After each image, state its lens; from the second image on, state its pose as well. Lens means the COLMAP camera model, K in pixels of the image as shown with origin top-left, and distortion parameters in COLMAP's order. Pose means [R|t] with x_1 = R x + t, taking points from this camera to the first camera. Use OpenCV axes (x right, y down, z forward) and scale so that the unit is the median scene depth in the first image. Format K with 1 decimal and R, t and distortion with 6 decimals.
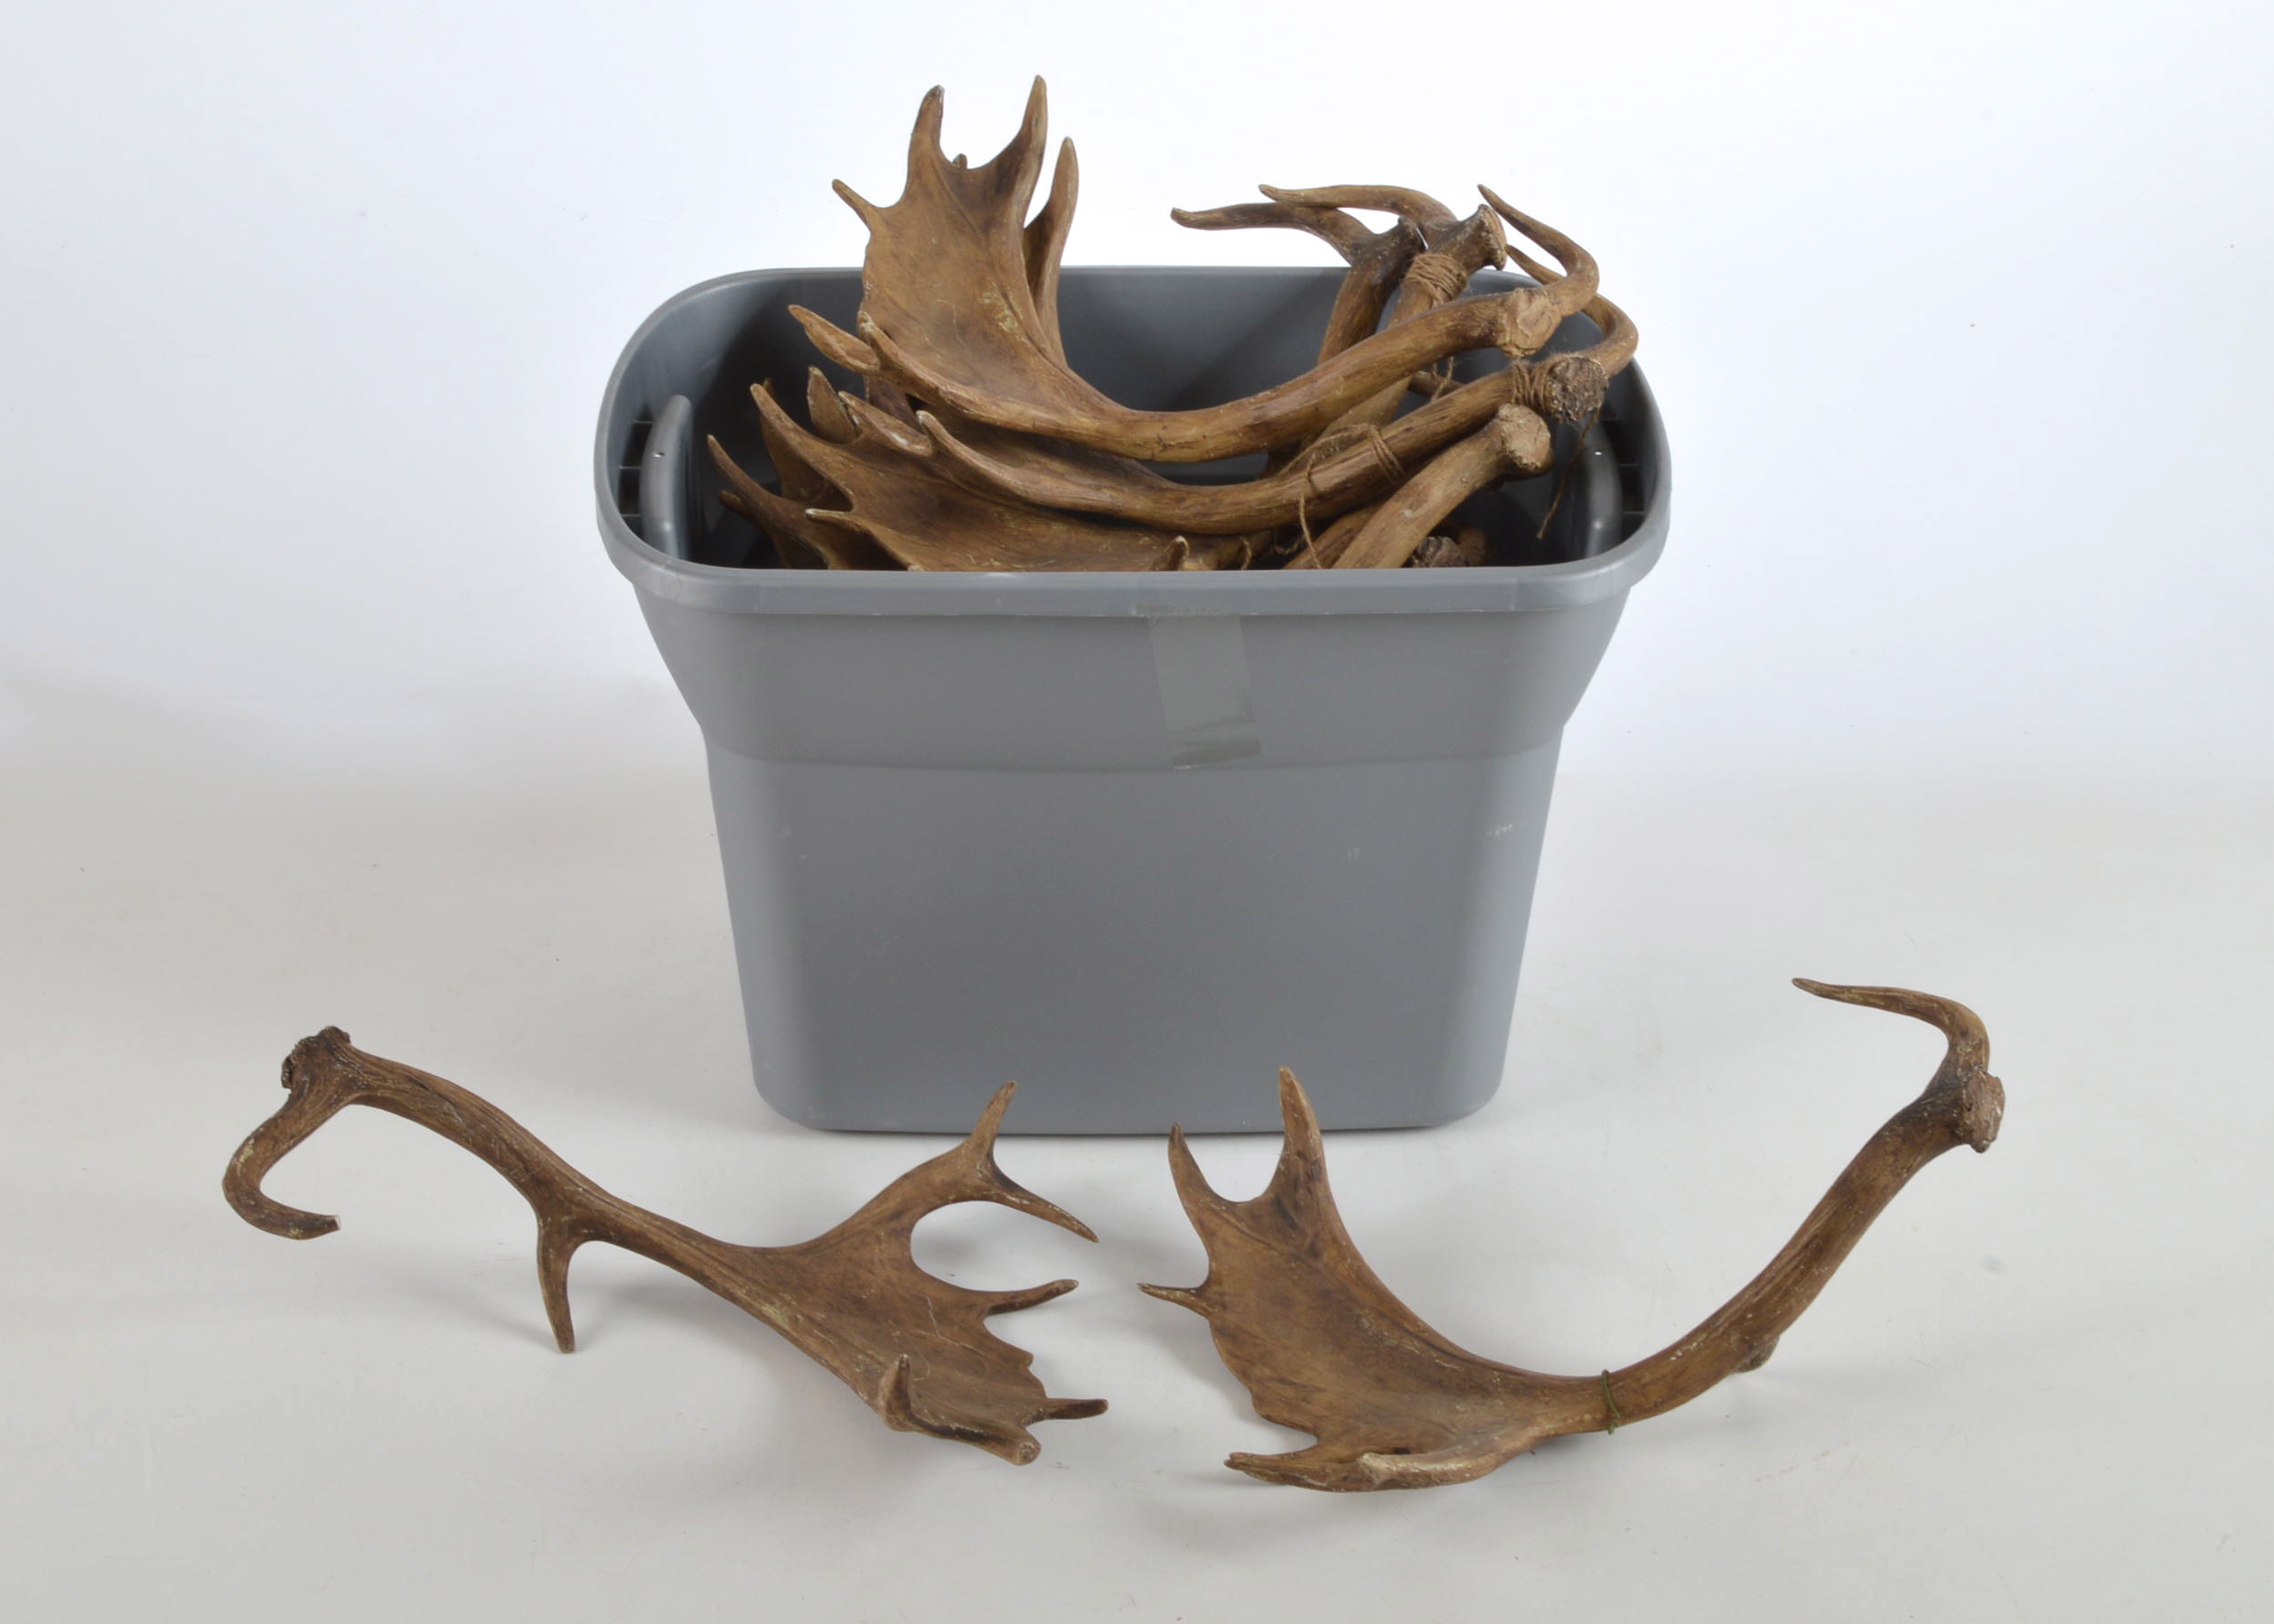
lens RADIAL K [[4078.5, 0, 1137.0], [0, 4078.5, 812.0], [0, 0, 1]] dist [0.000809, -0.002323]
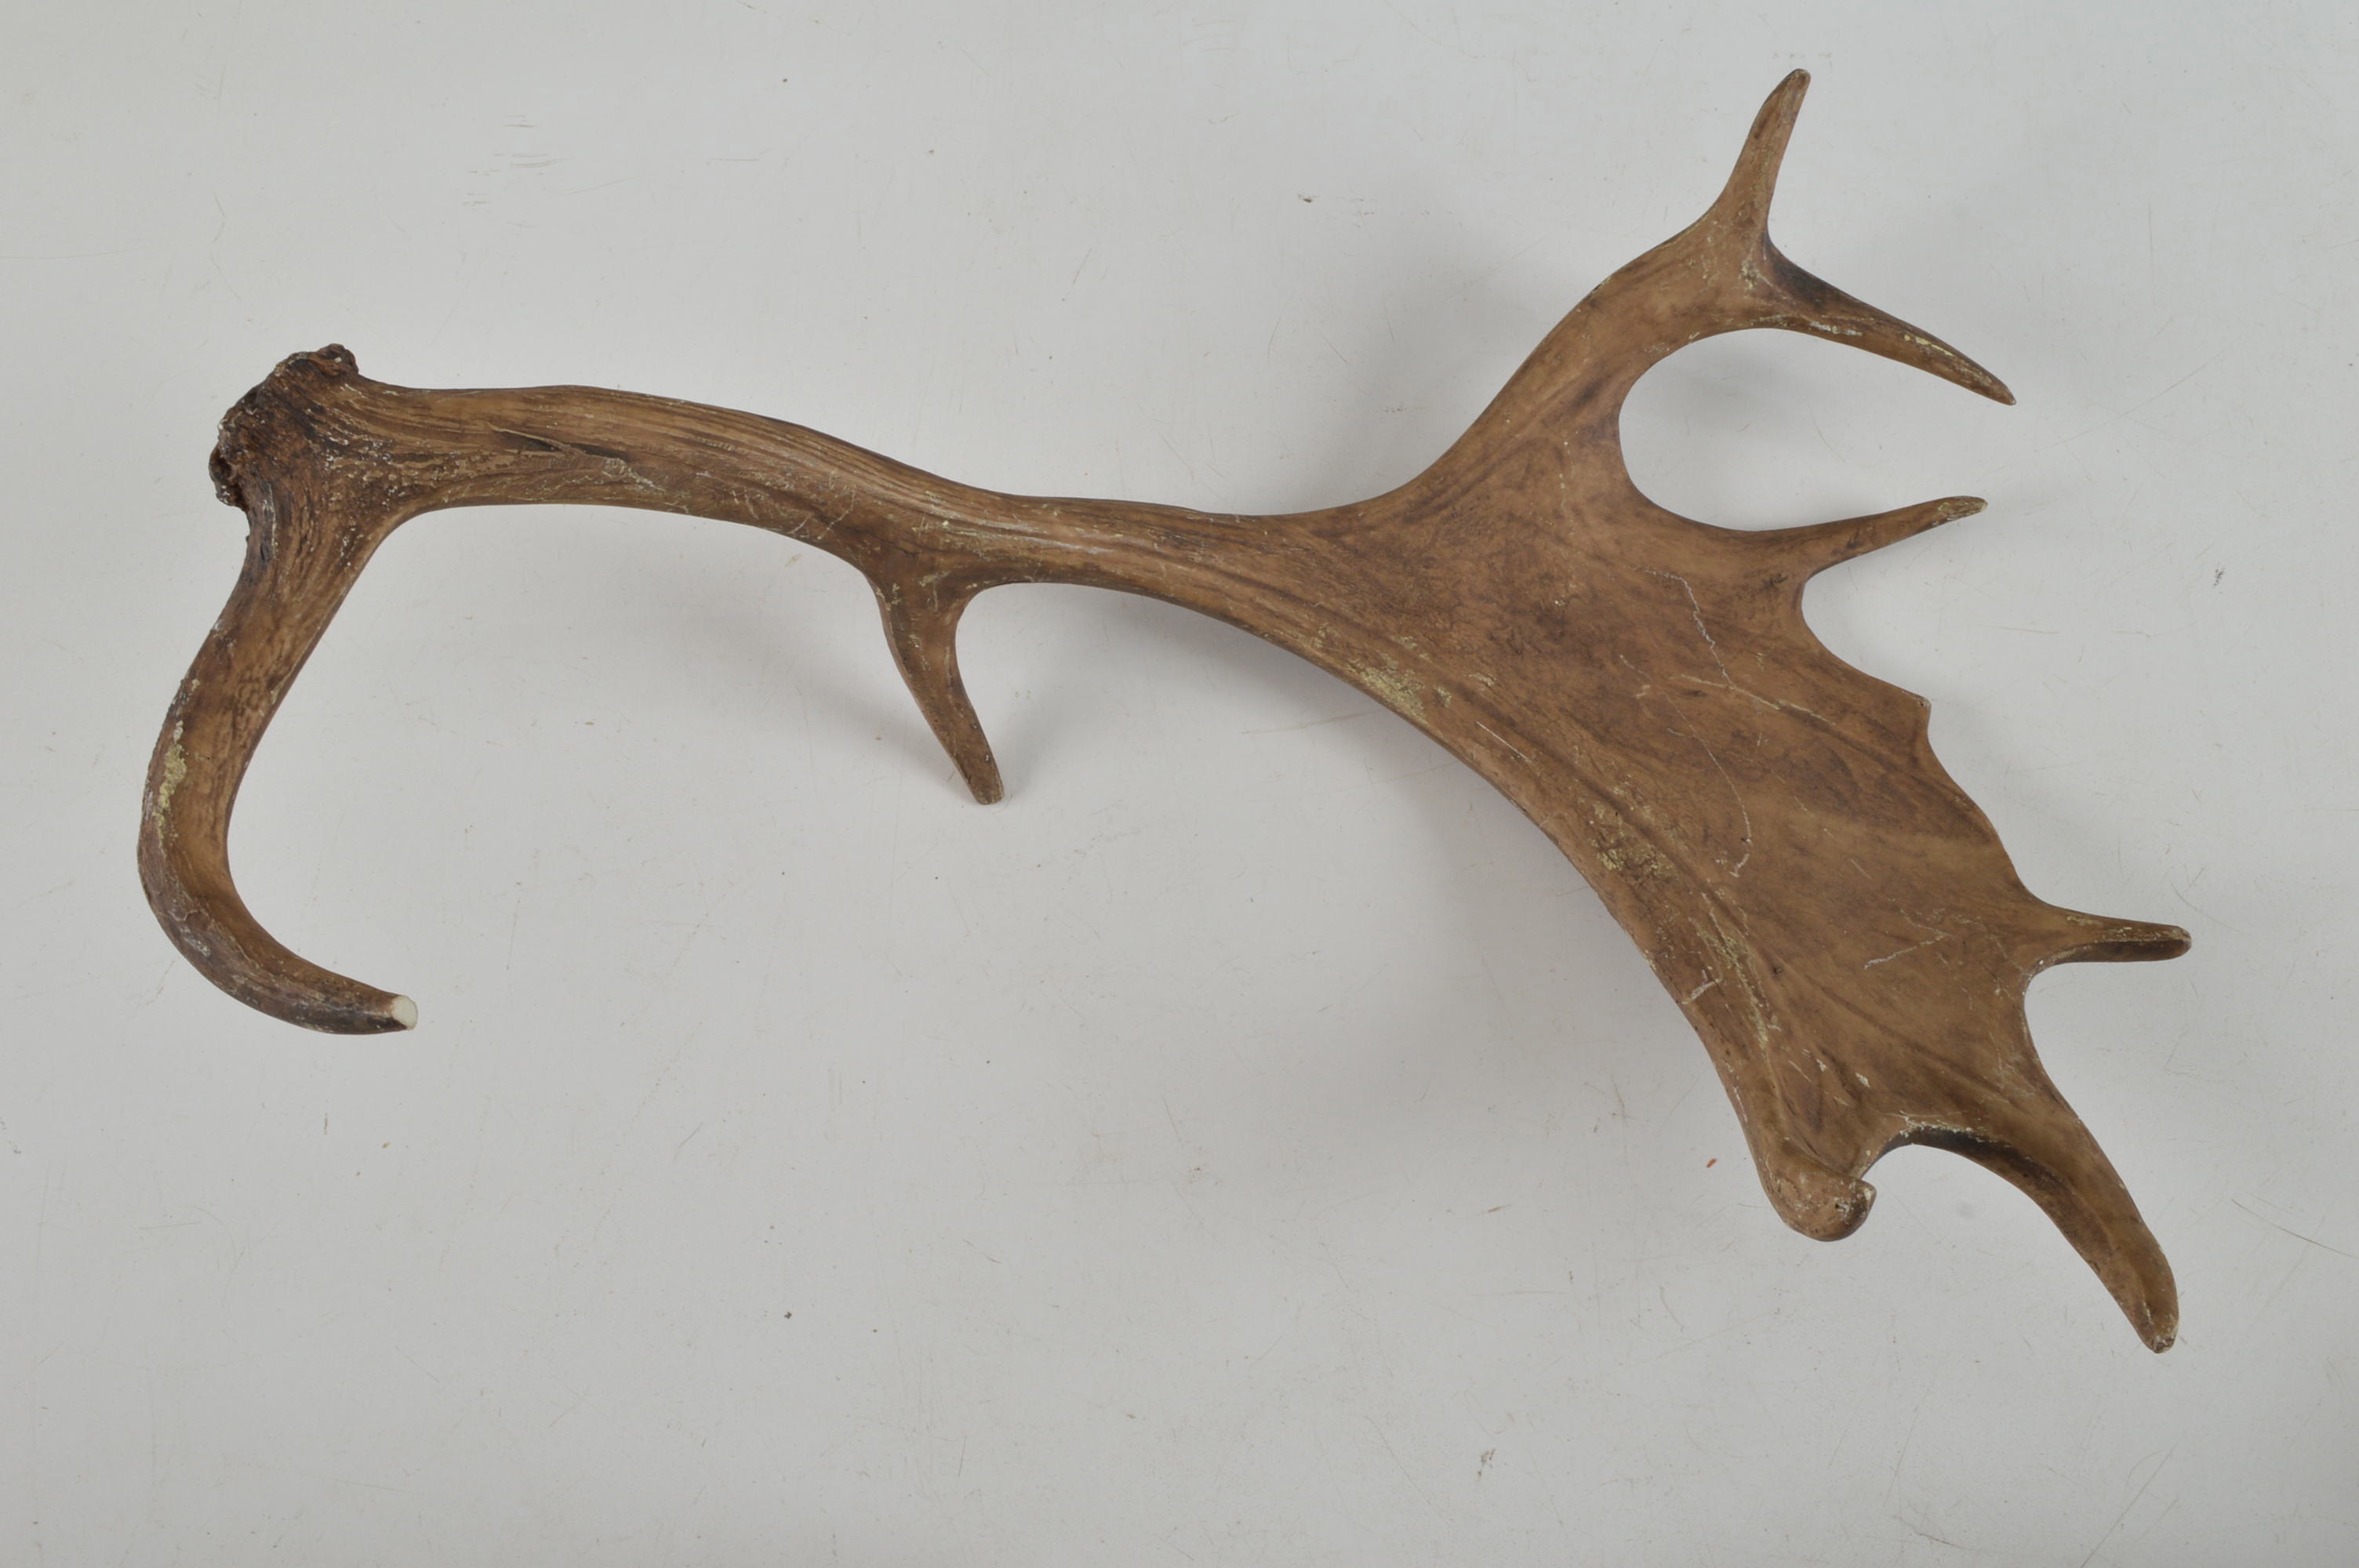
lens RADIAL K [[2399.3, 0, 1179.5], [0, 2399.3, 784.0], [0, 0, 1]] dist [-0.062316, -0.004855]
pose [[0.987087, -0.125129, -0.100009, -0.086264], [0.160113, 0.789321, 0.592737, -0.041998], [0.004771, -0.601095, 0.799163, 0.762320]]
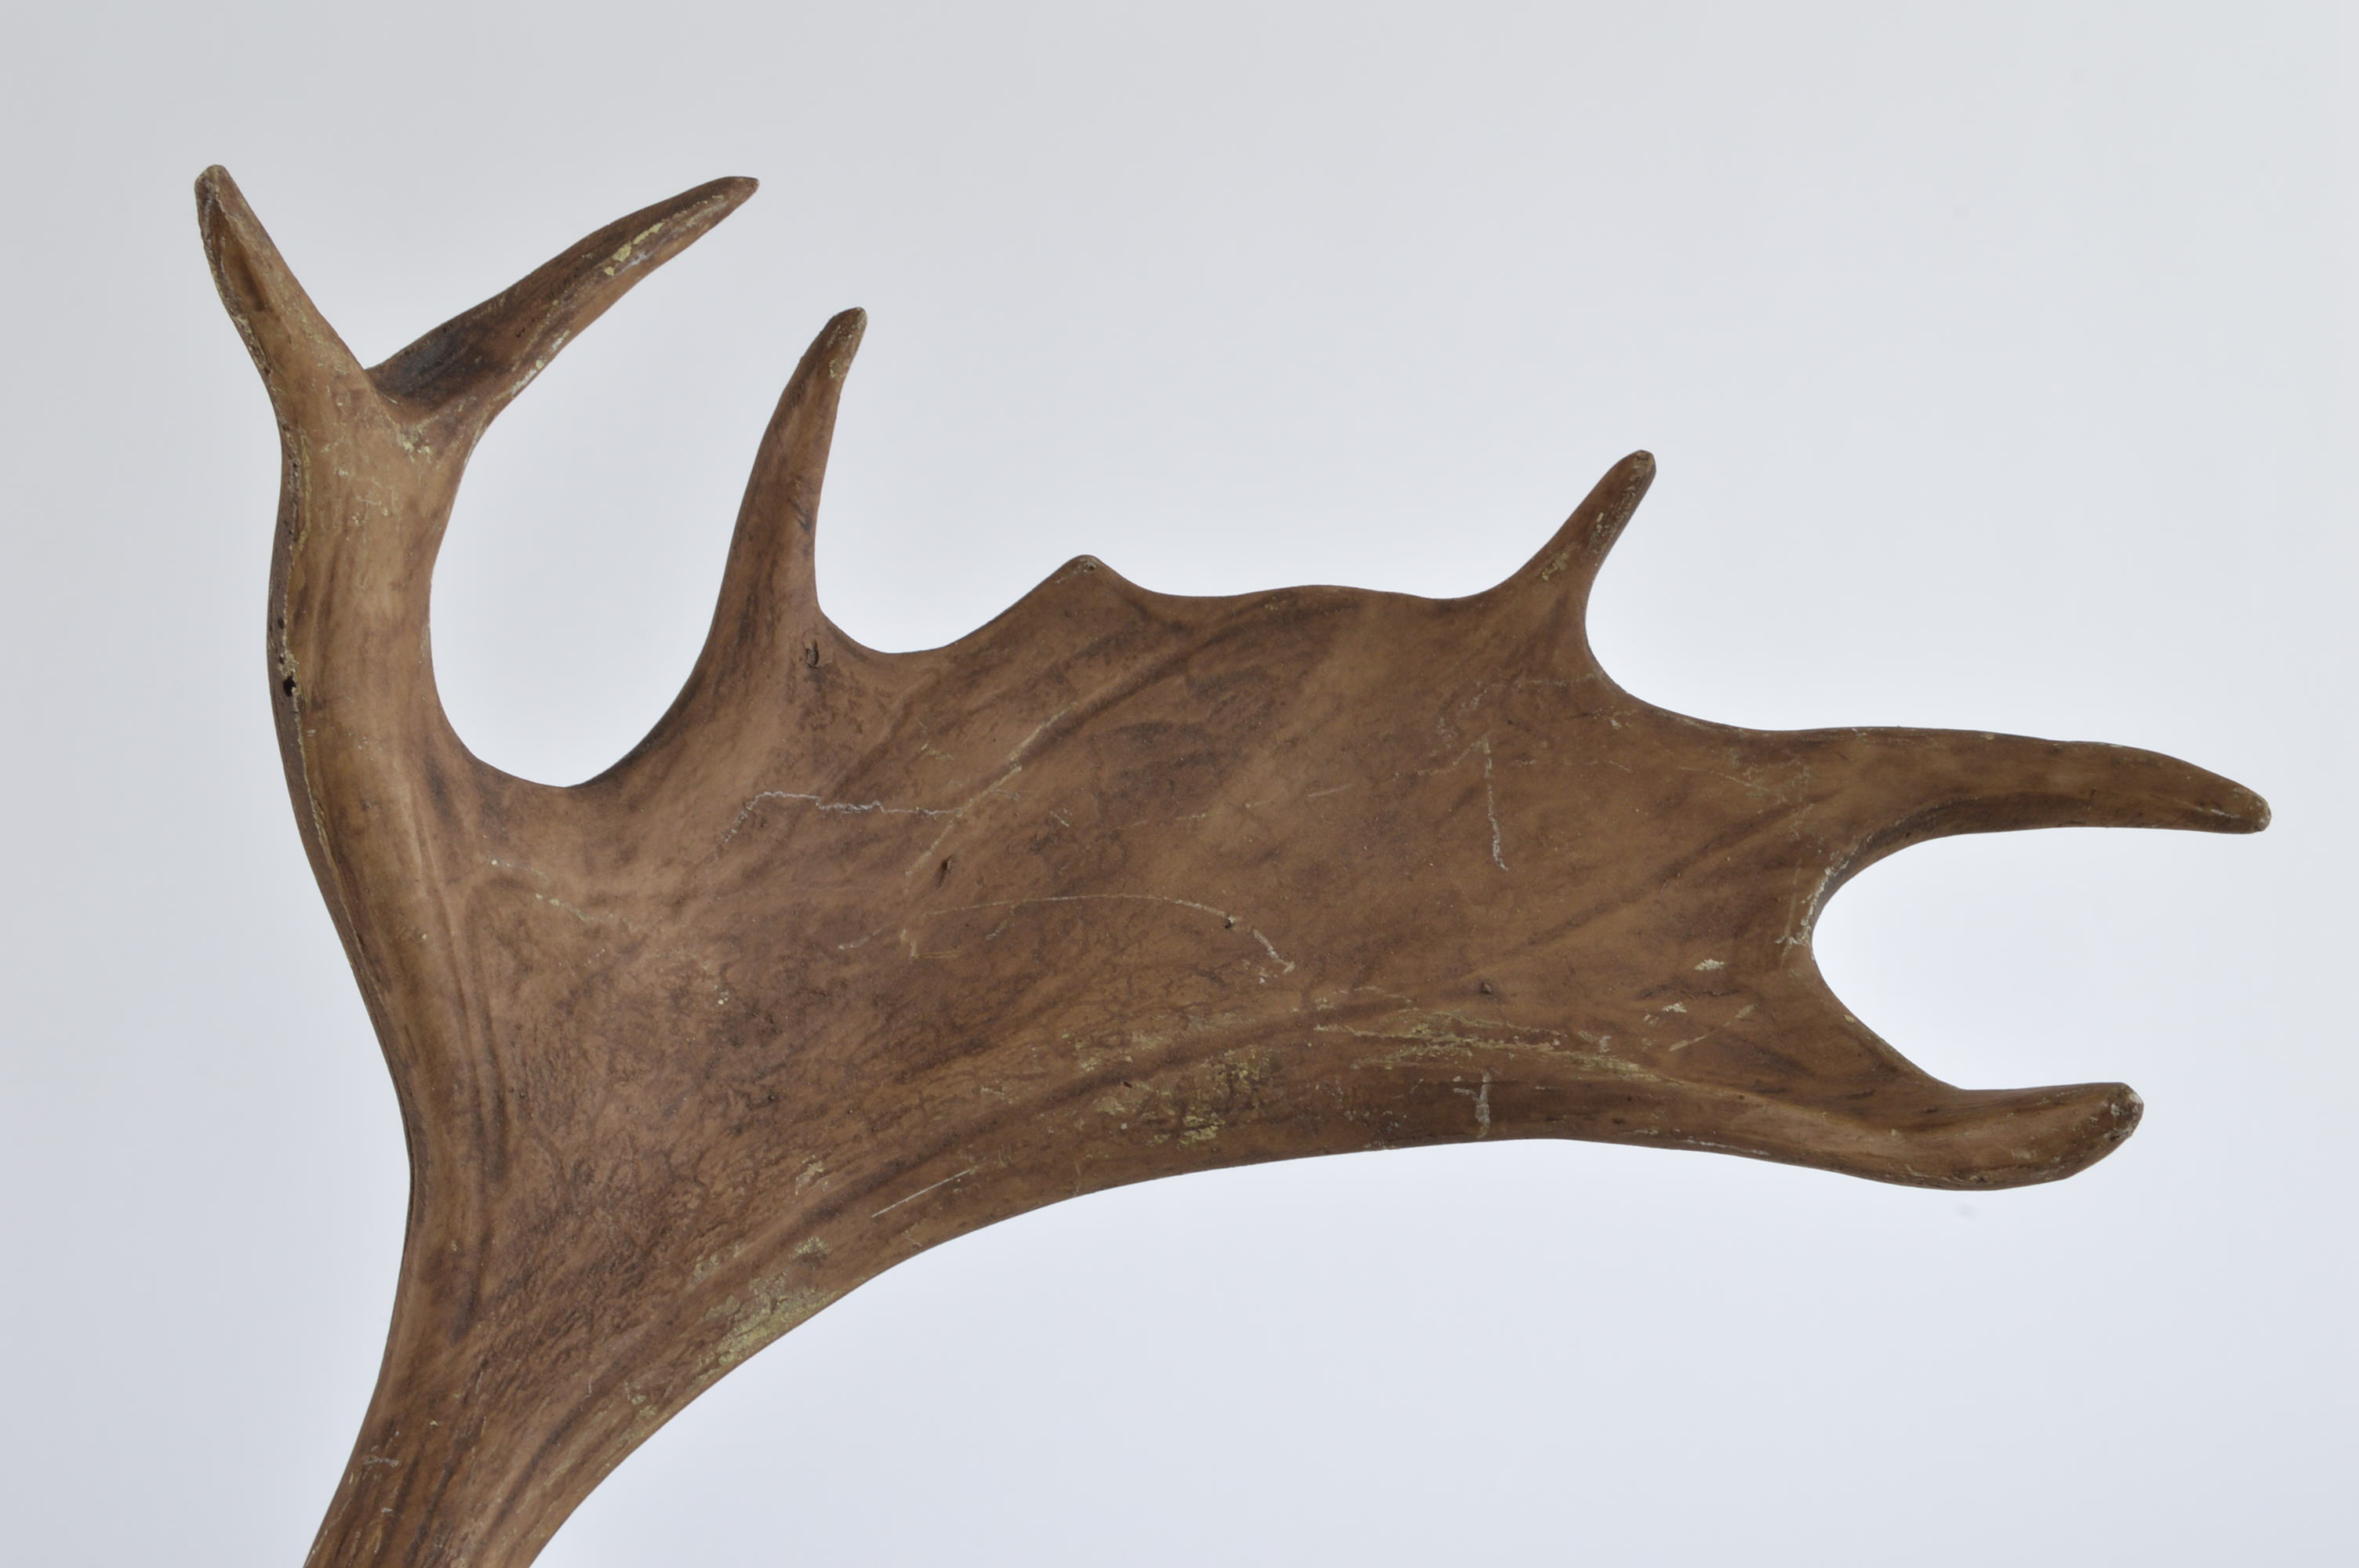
lens RADIAL K [[3554.2, 0, 1179.5], [0, 3554.2, 784.0], [0, 0, 1]] dist [0.004615, 0.017129]
pose [[0.266654, -0.936396, 0.228164, -0.102112], [0.221765, 0.289996, 0.930979, -0.114421], [-0.937932, -0.197651, 0.284989, 0.907067]]
